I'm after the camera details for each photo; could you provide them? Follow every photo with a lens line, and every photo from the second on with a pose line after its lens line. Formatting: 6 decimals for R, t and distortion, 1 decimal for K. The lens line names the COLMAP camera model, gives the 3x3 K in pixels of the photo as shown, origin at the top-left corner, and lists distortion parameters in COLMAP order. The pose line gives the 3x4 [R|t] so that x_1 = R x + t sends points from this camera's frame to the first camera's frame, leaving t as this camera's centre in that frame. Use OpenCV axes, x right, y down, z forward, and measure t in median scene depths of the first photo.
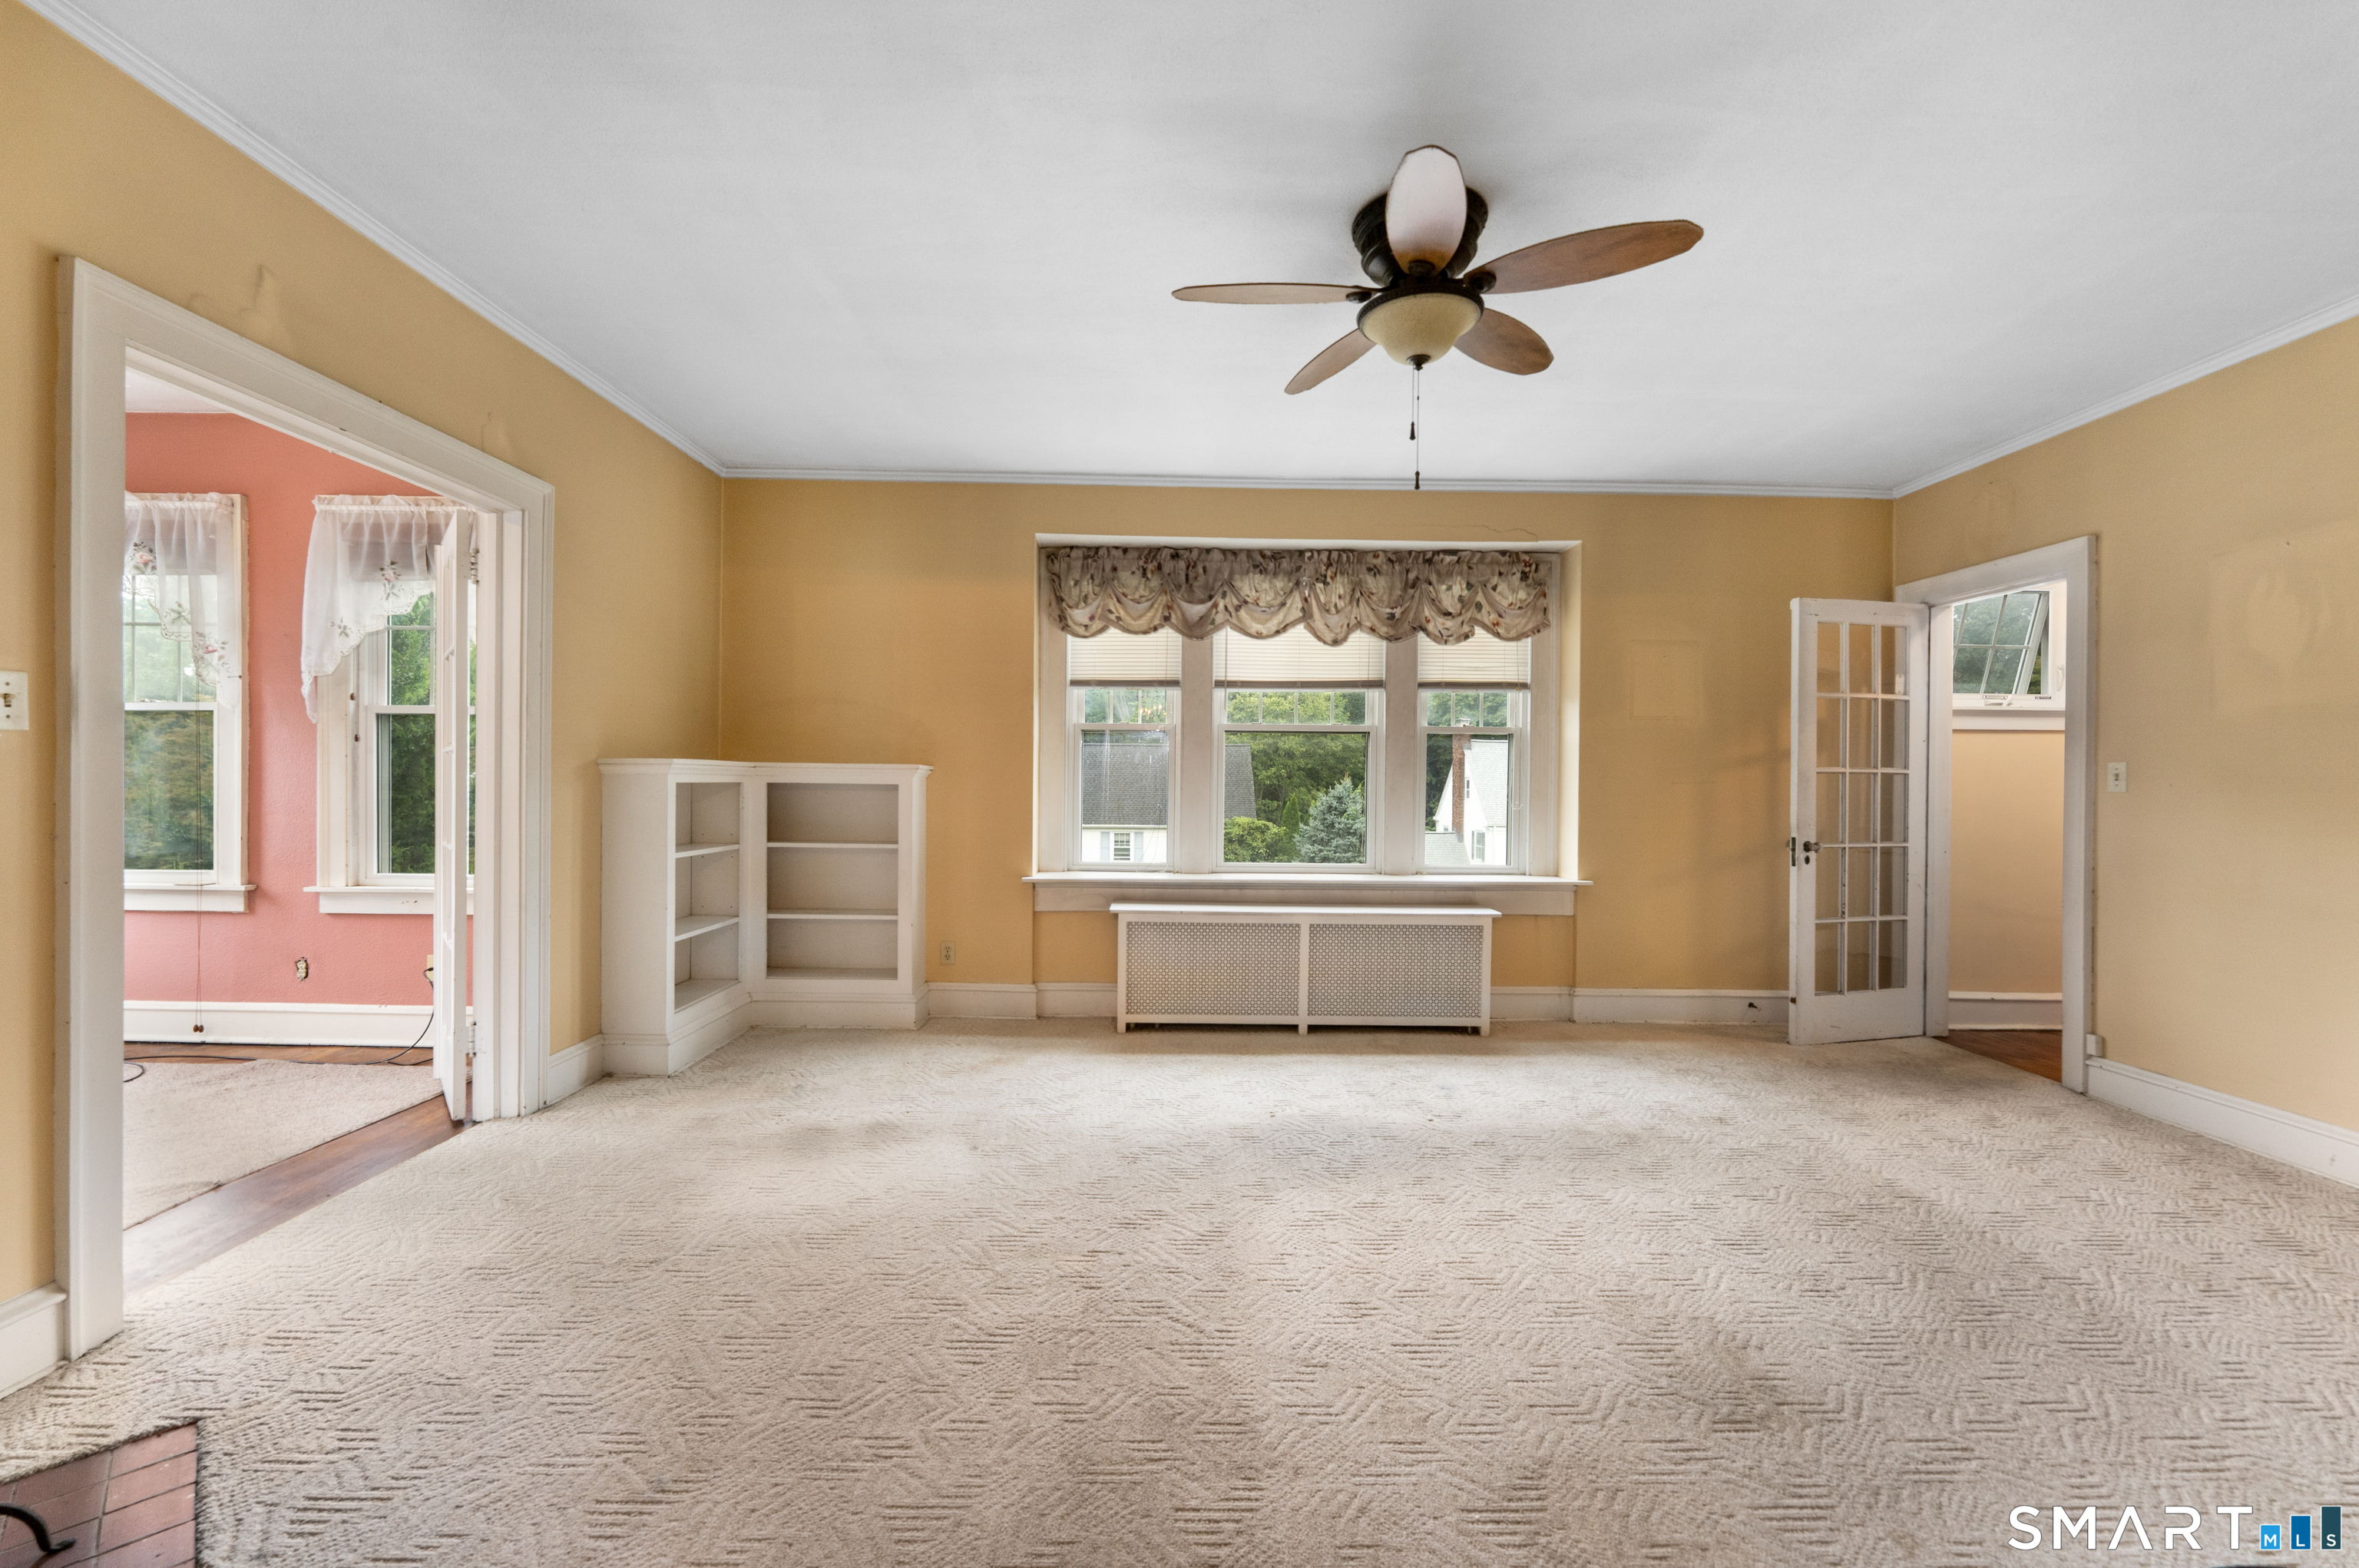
lens RADIAL K [[964.8, 0, 1179.5], [0, 964.8, 784.0], [0, 0, 1]] dist [-0.000871, -0.000462]
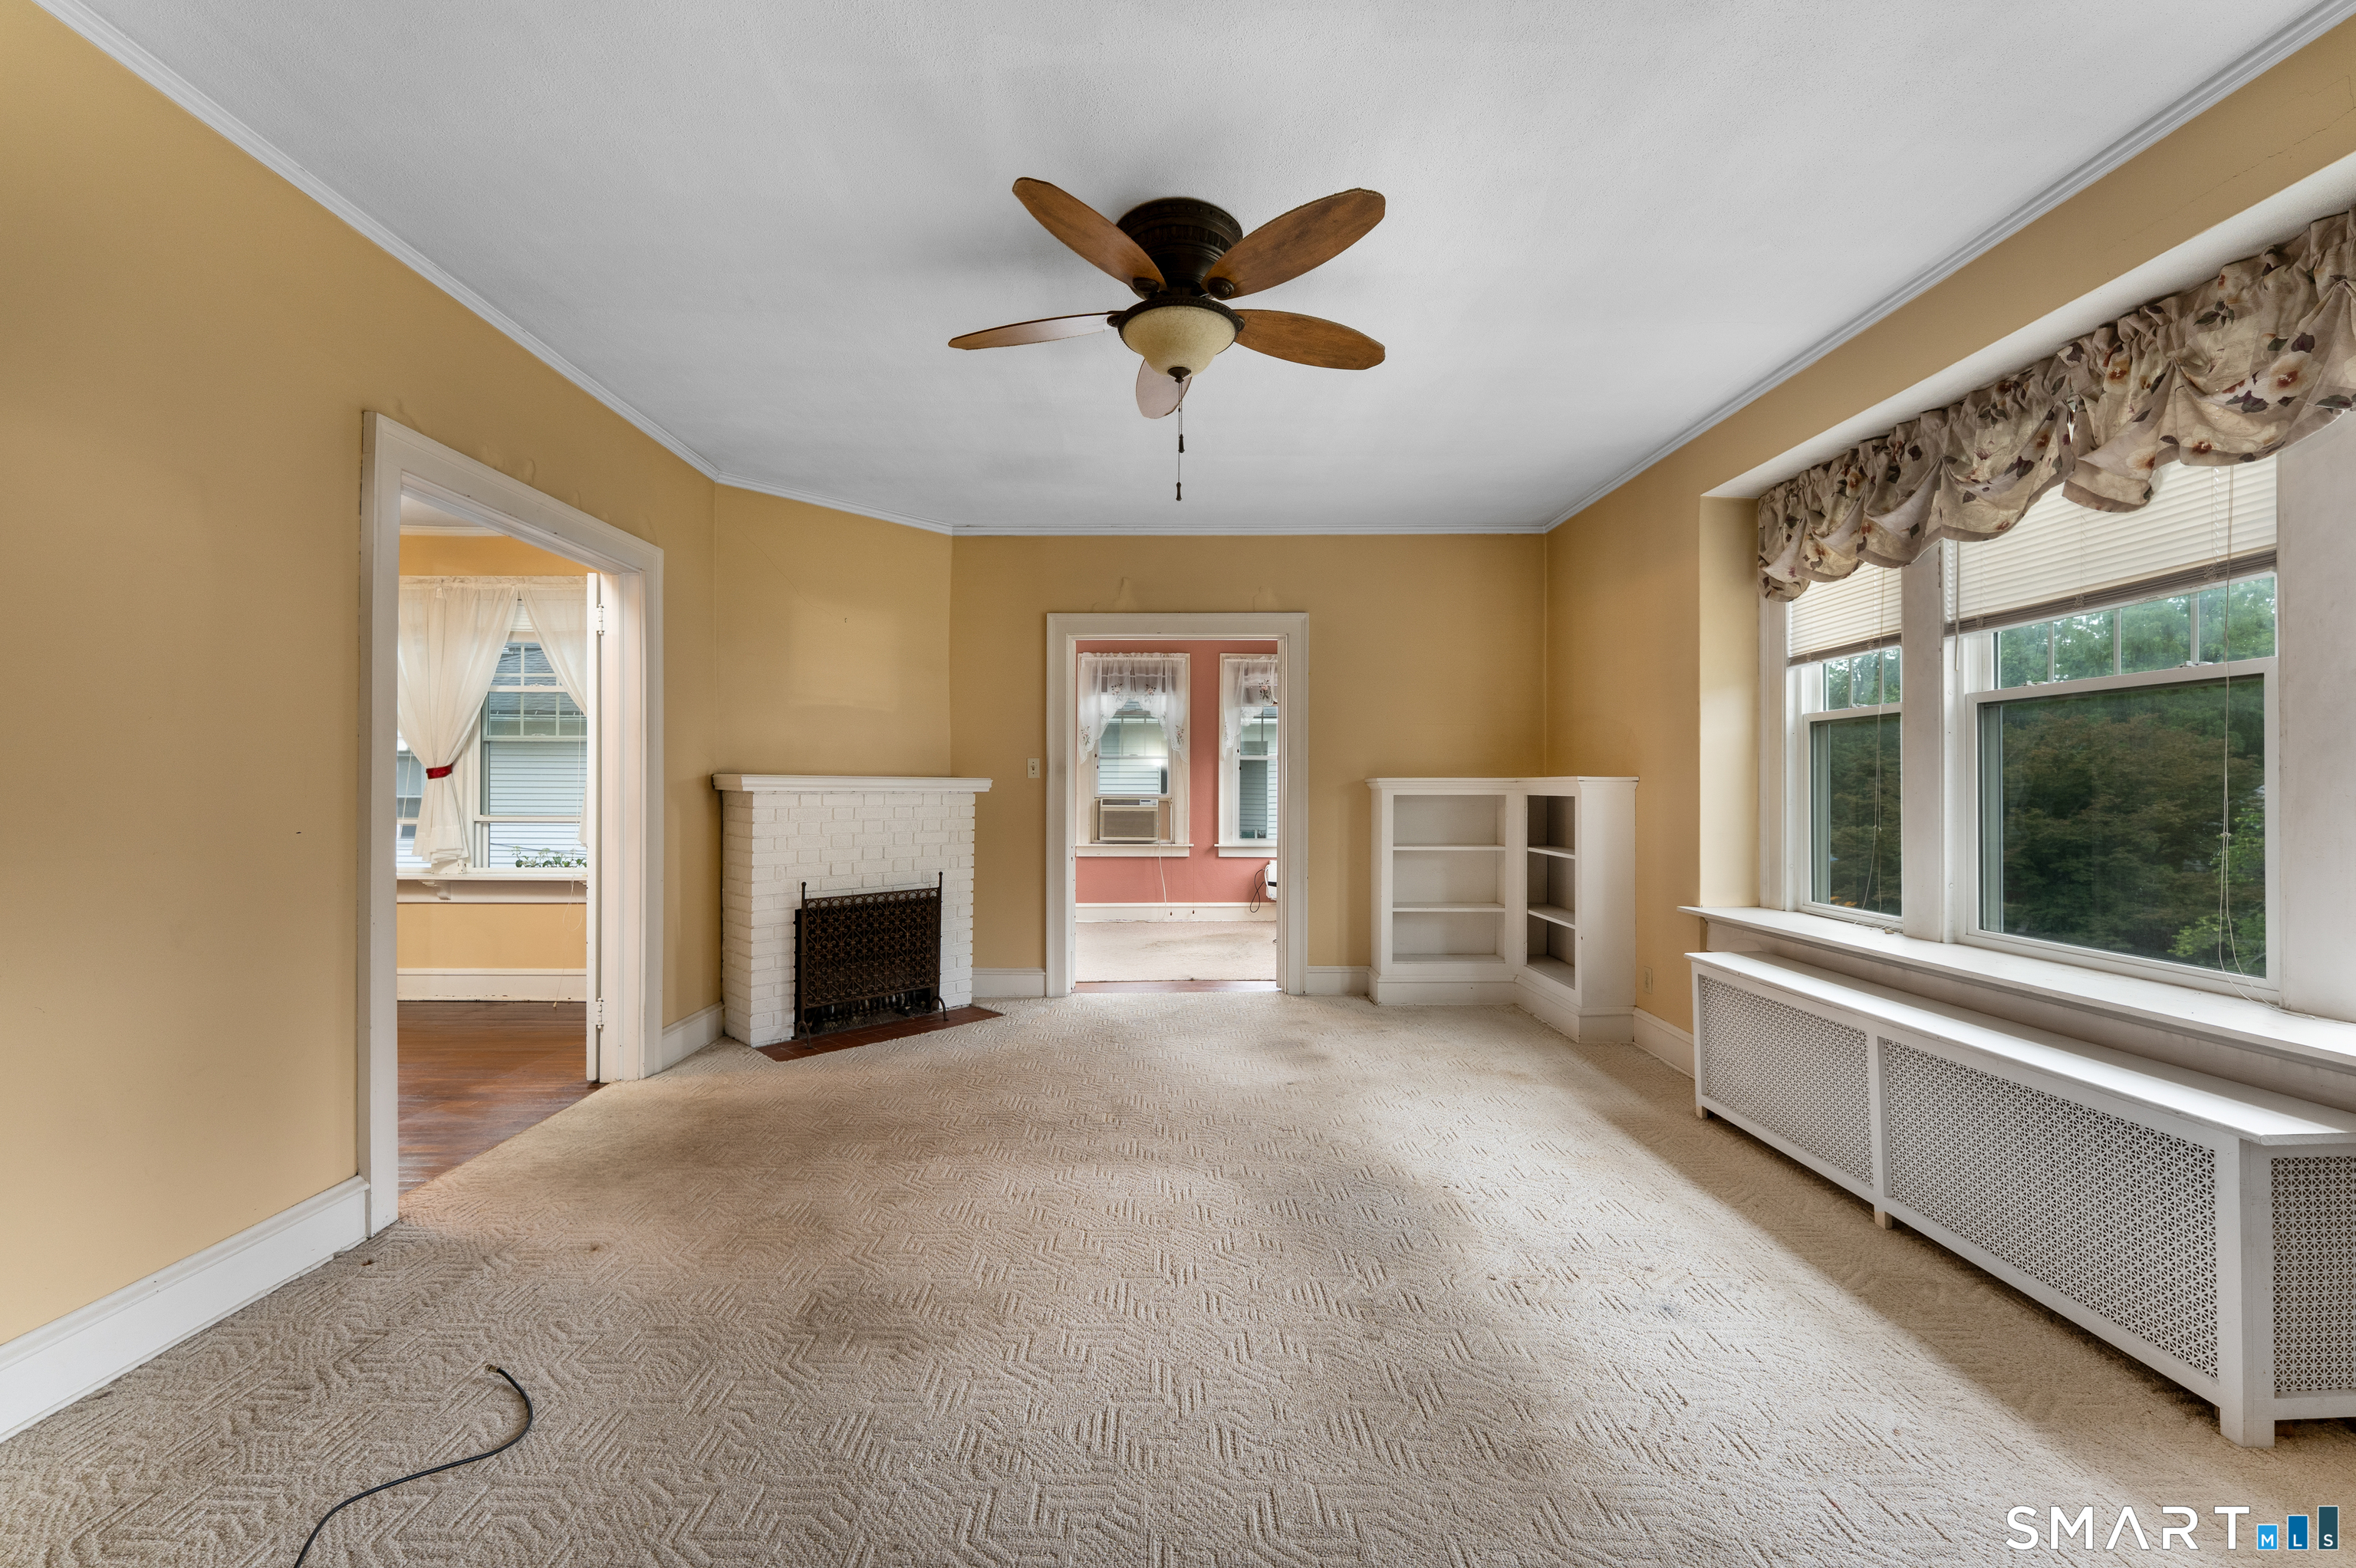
lens RADIAL K [[976.3, 0, 1178.8], [0, 976.3, 772.7], [0, 0, 1]] dist [0.000961, -0.000208]
pose [[-0.008635, -0.027434, -0.999586, 0.740287], [-0.000962, 0.999623, -0.027427, 0.003915], [0.999962, 0.000724, -0.008659, 0.593624]]
